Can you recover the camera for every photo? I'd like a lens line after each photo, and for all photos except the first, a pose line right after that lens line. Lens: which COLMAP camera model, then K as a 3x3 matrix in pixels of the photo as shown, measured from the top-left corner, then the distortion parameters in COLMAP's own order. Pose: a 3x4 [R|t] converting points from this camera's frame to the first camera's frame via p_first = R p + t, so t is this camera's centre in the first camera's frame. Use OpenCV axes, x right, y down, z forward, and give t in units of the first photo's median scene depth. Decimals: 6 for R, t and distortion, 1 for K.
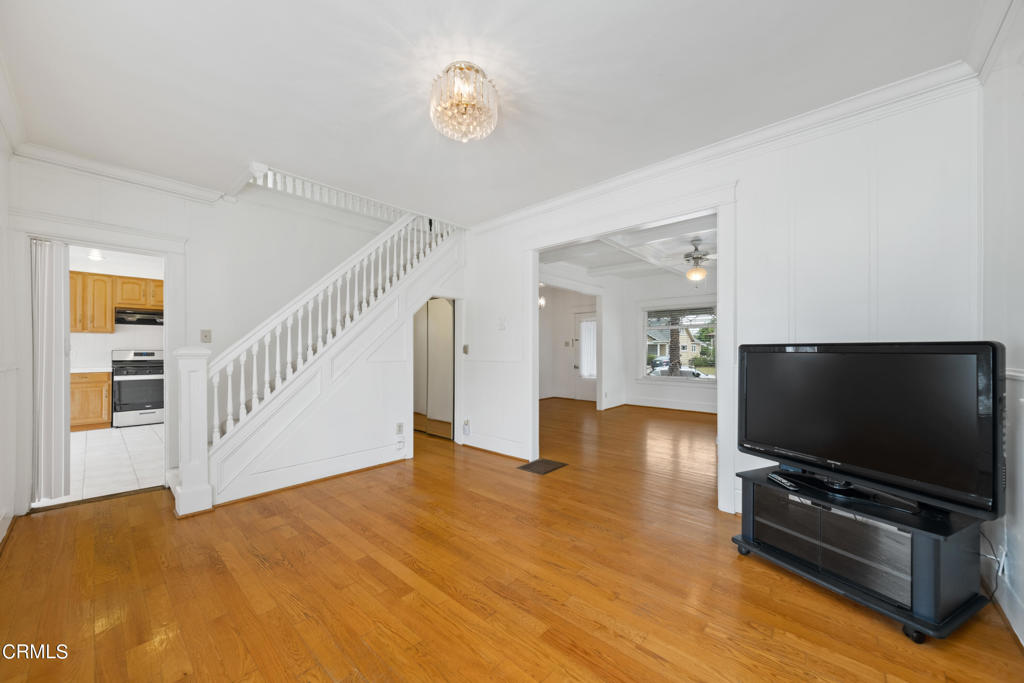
lens RADIAL K [[379.9, 0, 507.9], [0, 379.9, 348.8], [0, 0, 1]] dist [0.009846, 0.000169]
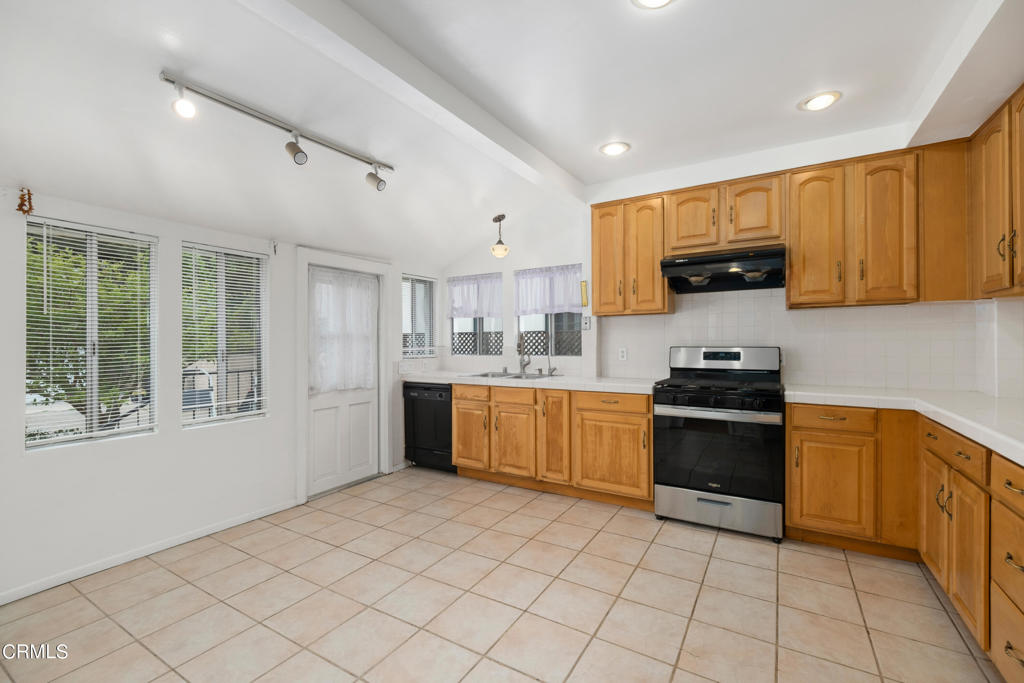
lens RADIAL K [[437.6, 0, 515.4], [0, 437.6, 346.8], [0, 0, 1]] dist [0.022392, -0.002866]
pose [[0.194221, 0.007626, -0.980928, -0.522549], [0.005482, 0.999946, 0.008859, -0.003174], [0.980942, -0.007098, 0.194169, 0.708424]]
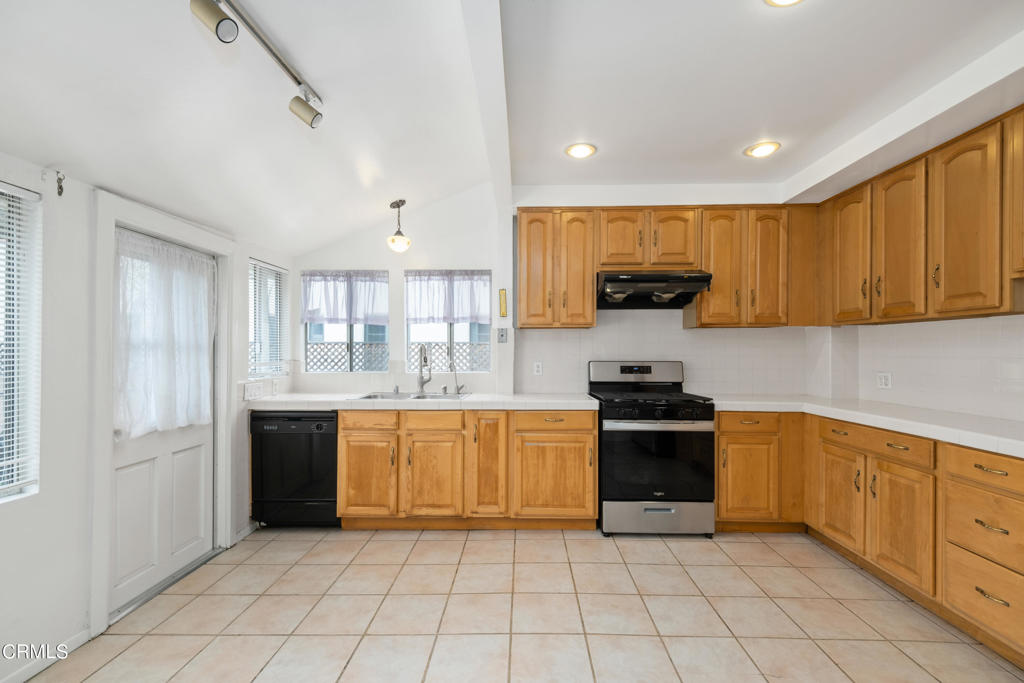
lens RADIAL K [[437.6, 0, 502.3], [0, 437.6, 357.2], [0, 0, 1]] dist [0.022392, -0.002866]
pose [[0.654954, 0.005666, -0.755648, -0.688792], [0.000127, 0.999971, 0.007608, -0.006657], [0.755669, -0.005079, 0.654934, 0.552064]]
